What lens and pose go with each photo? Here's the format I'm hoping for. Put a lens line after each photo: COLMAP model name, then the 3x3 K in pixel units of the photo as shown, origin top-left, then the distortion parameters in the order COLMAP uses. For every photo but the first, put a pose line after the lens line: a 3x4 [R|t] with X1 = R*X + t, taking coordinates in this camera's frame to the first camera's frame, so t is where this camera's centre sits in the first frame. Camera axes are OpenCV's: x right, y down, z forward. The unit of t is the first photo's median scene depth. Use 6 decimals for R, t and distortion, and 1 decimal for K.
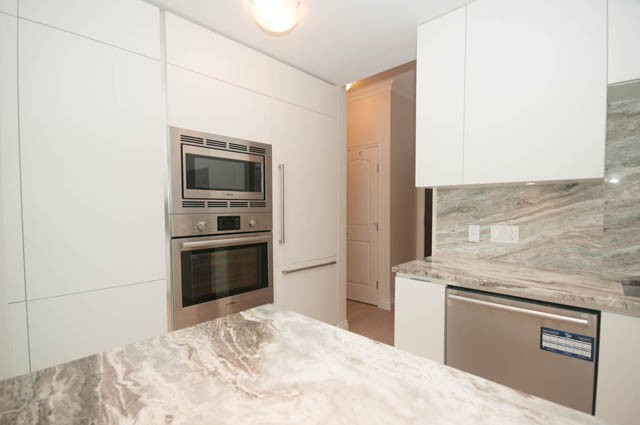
lens RADIAL K [[296.2, 0, 308.9], [0, 296.2, 217.2], [0, 0, 1]] dist [0.001297, -0.004129]
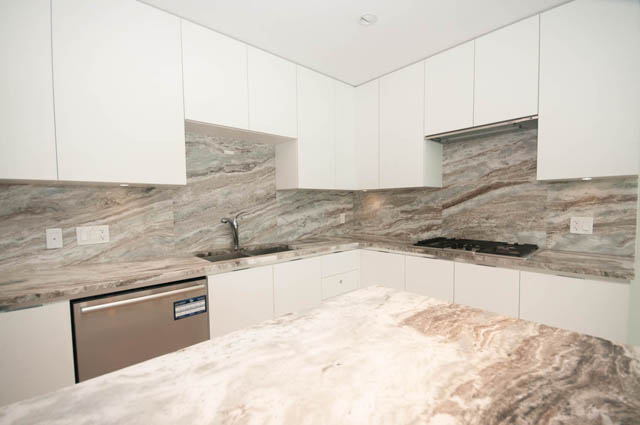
lens RADIAL K [[296.2, 0, 322.3], [0, 296.2, 218.1], [0, 0, 1]] dist [0.001297, -0.004129]
pose [[0.044607, -0.046606, 0.997917, -0.313629], [0.046844, 0.997910, 0.044512, -0.006148], [-0.997906, 0.044761, 0.046697, 0.236202]]
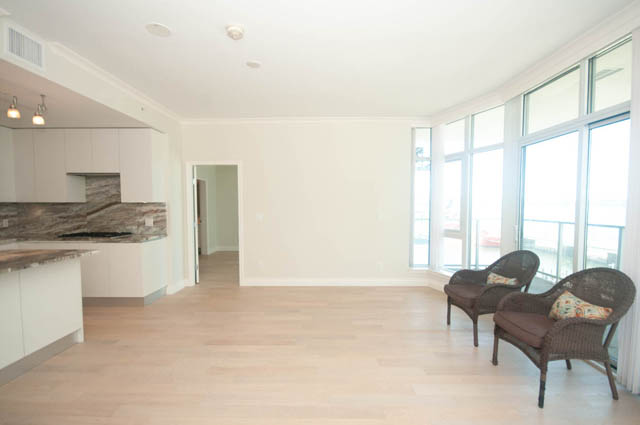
lens RADIAL K [[296.2, 0, 321.3], [0, 296.2, 217.4], [0, 0, 1]] dist [0.001297, -0.004129]
pose [[-0.698301, -0.028078, 0.715253, -2.106934], [0.026021, 0.997574, 0.064565, -0.054237], [-0.715331, 0.063698, -0.695877, 0.006963]]
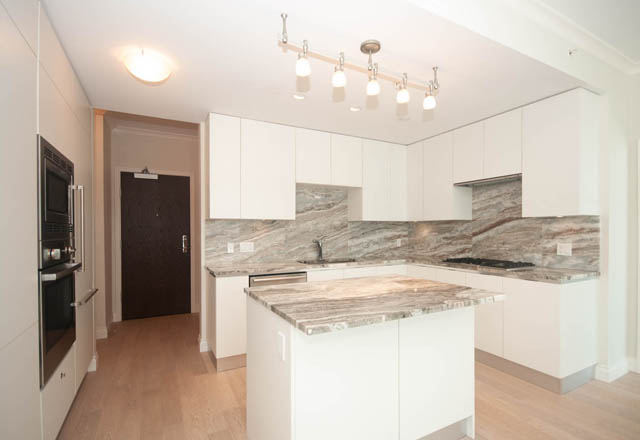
lens RADIAL K [[324.2, 0, 318.4], [0, 324.2, 234.9], [0, 0, 1]] dist [0.013625, 0.002765]
pose [[0.302988, -0.011831, 0.952921, -1.224562], [0.033844, 0.999426, 0.001648, -0.004996], [-0.952393, 0.031752, 0.303214, 0.000816]]
